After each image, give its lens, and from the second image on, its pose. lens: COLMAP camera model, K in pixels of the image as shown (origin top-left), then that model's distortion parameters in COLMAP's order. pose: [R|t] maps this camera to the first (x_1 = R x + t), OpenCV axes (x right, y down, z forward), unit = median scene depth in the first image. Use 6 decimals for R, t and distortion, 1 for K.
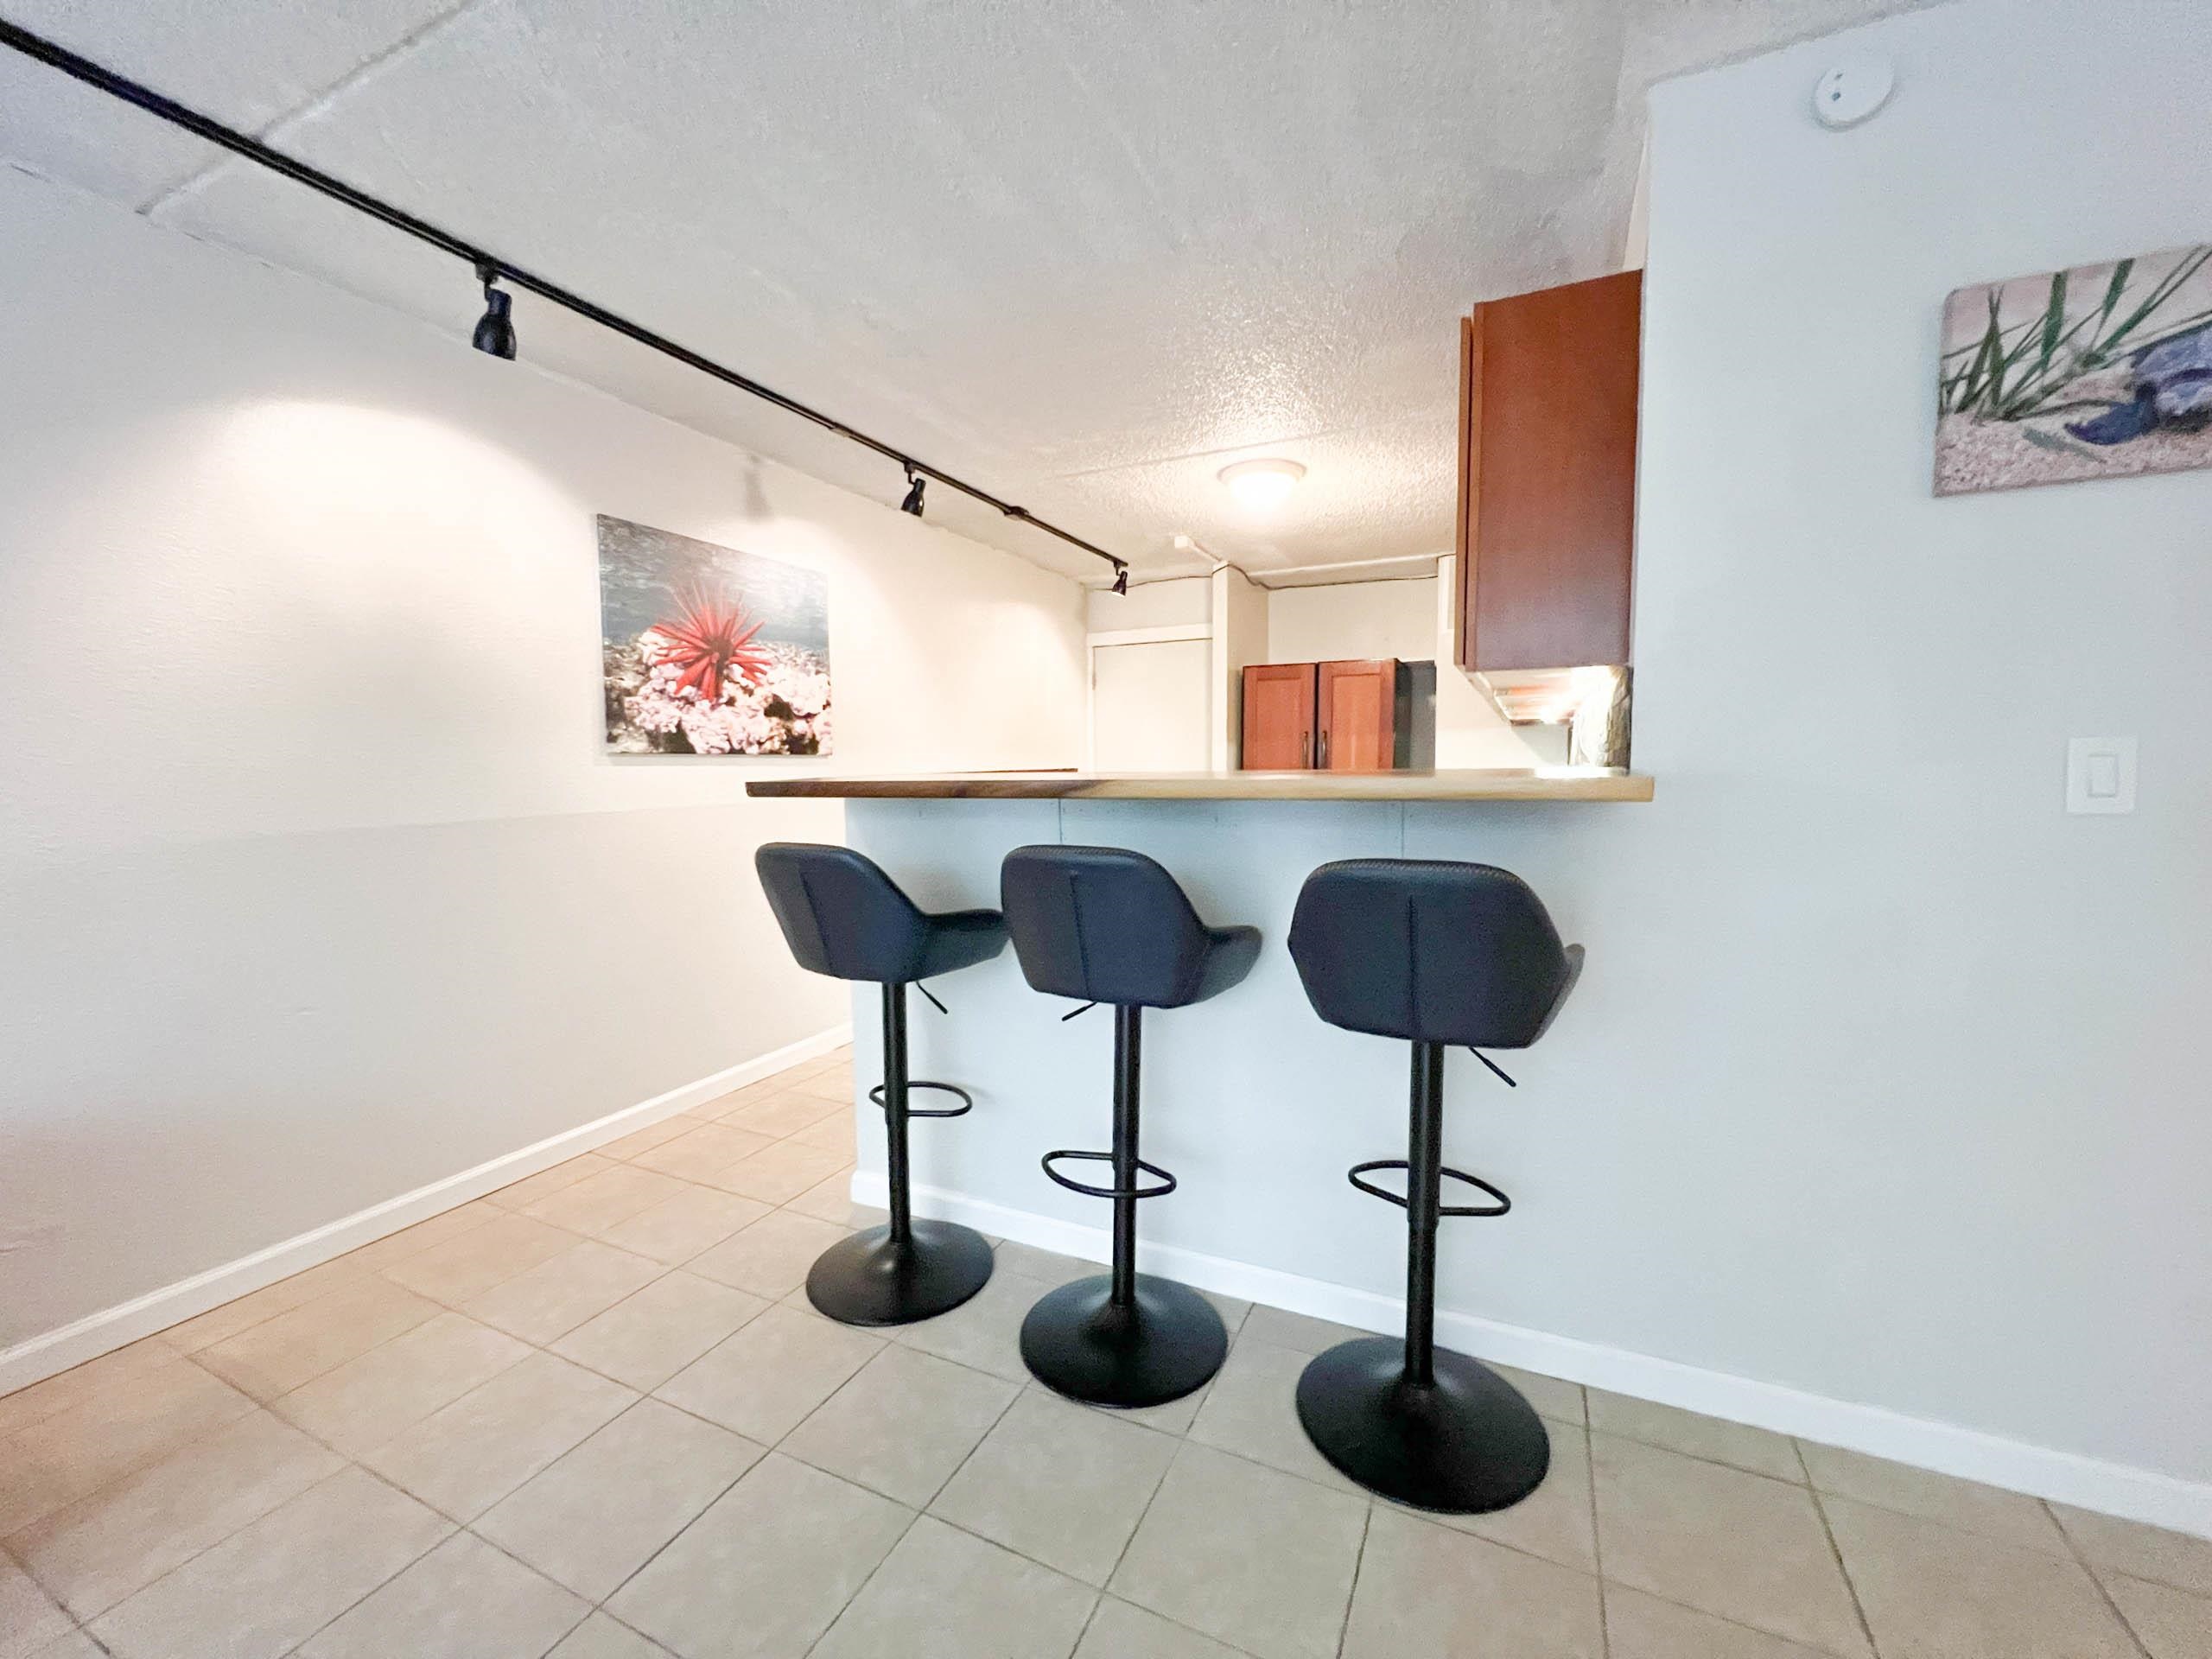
lens RADIAL K [[886.4, 0, 1113.8], [0, 886.4, 823.2], [0, 0, 1]] dist [-0.001485, 0.000596]
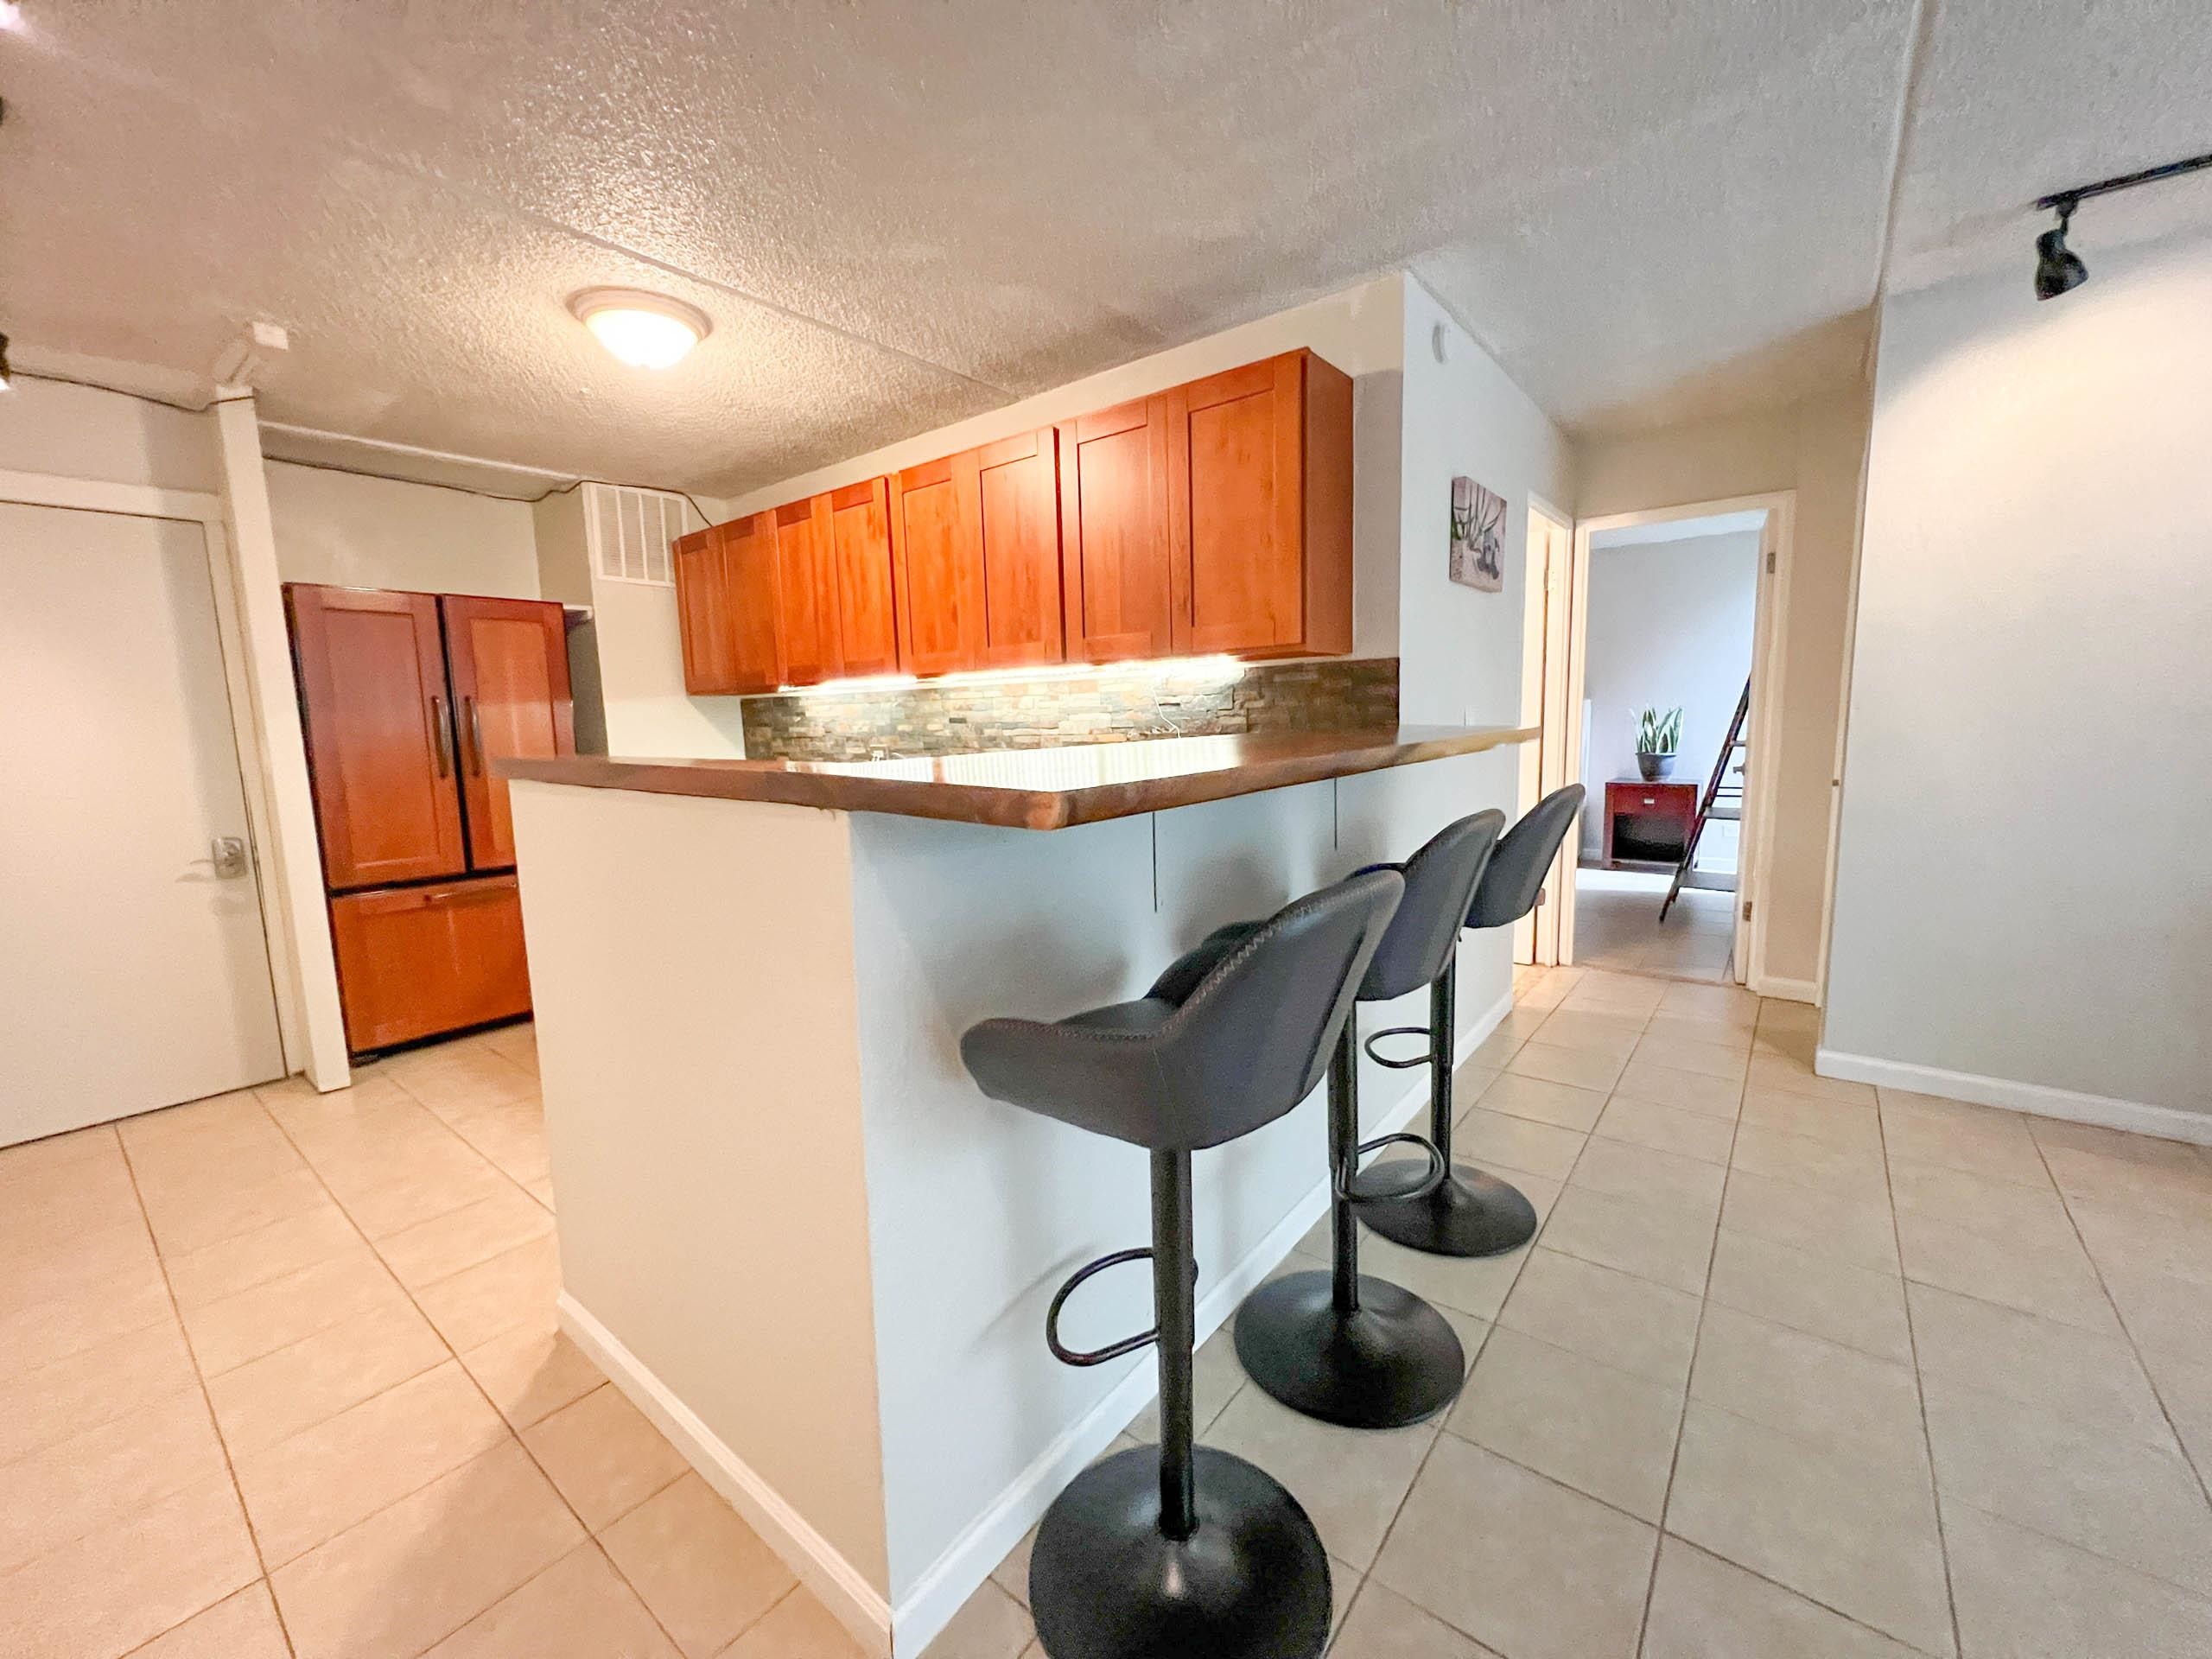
lens RADIAL K [[886.4, 0, 1100.9], [0, 886.4, 828.5], [0, 0, 1]] dist [-0.001485, 0.000596]
pose [[0.234342, -0.121644, 0.964514, -0.479885], [0.090510, 0.990561, 0.102938, -0.042141], [-0.967932, 0.063176, 0.243140, 0.536245]]
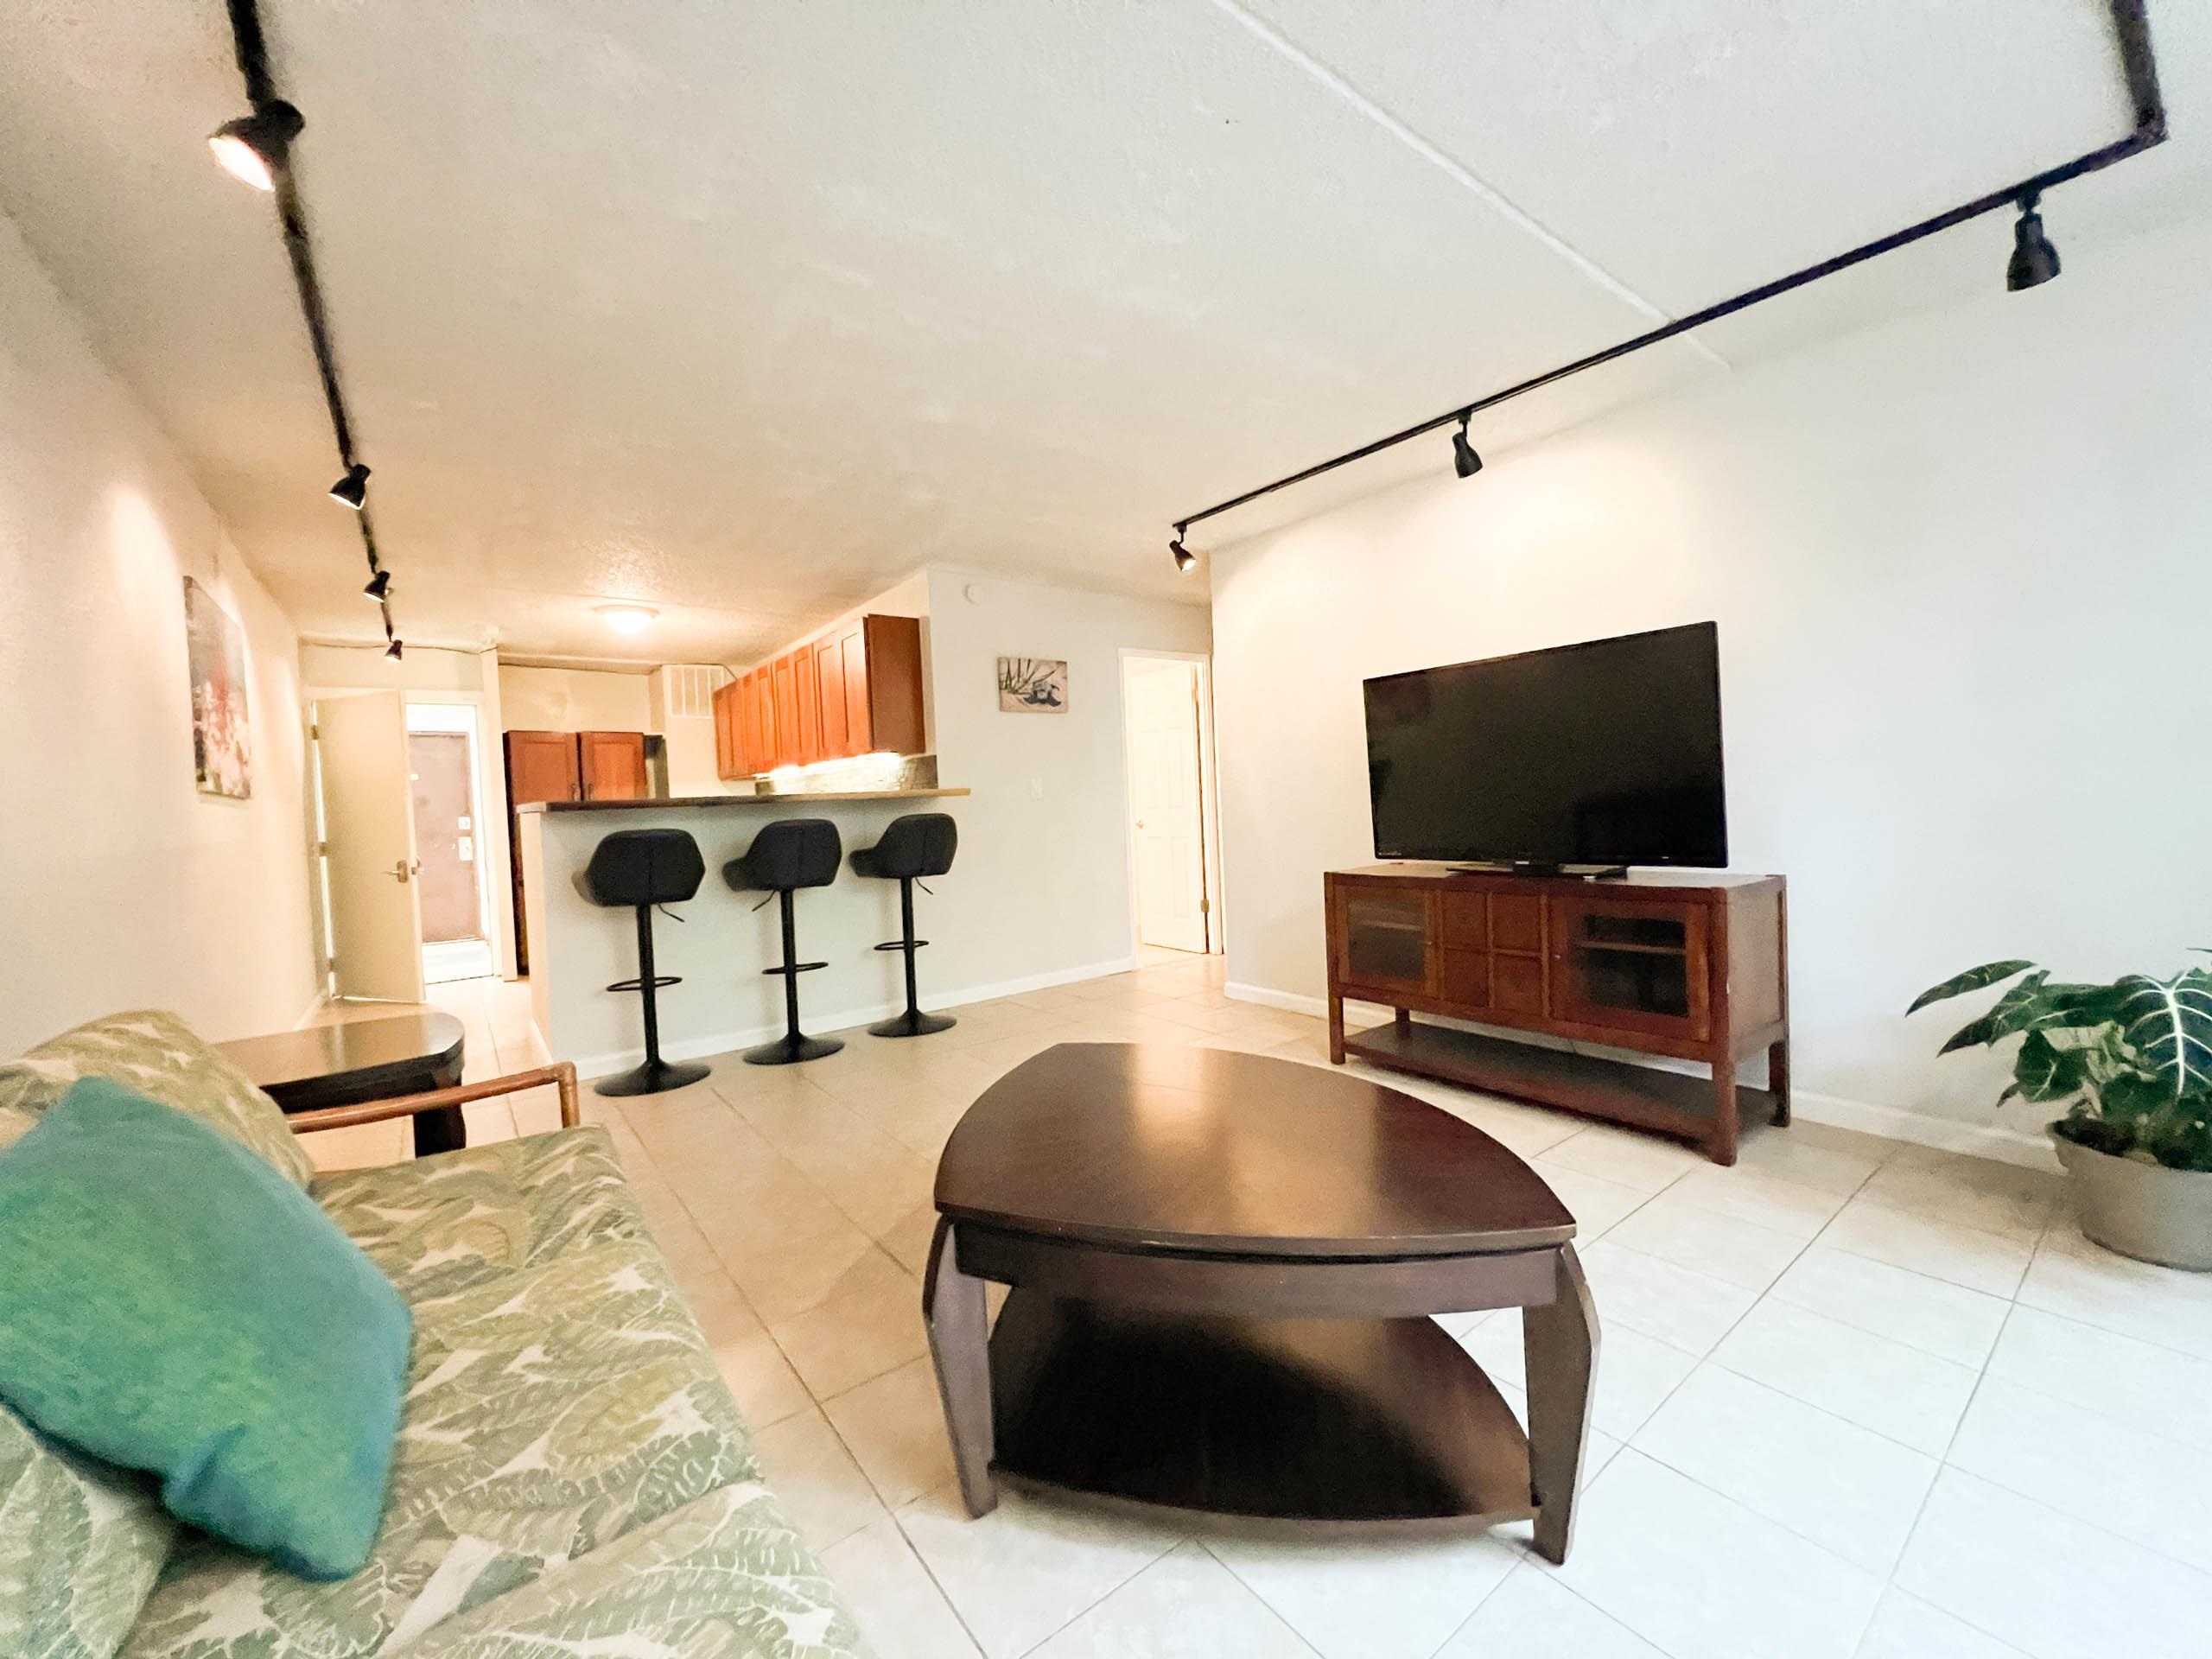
lens RADIAL K [[886.4, 0, 1099.4], [0, 886.4, 833.7], [0, 0, 1]] dist [-0.001485, 0.000596]
pose [[0.471433, -0.040562, 0.880969, -0.832656], [0.096540, 0.995312, -0.005835, 0.072704], [-0.876602, 0.087800, 0.473139, -0.402964]]
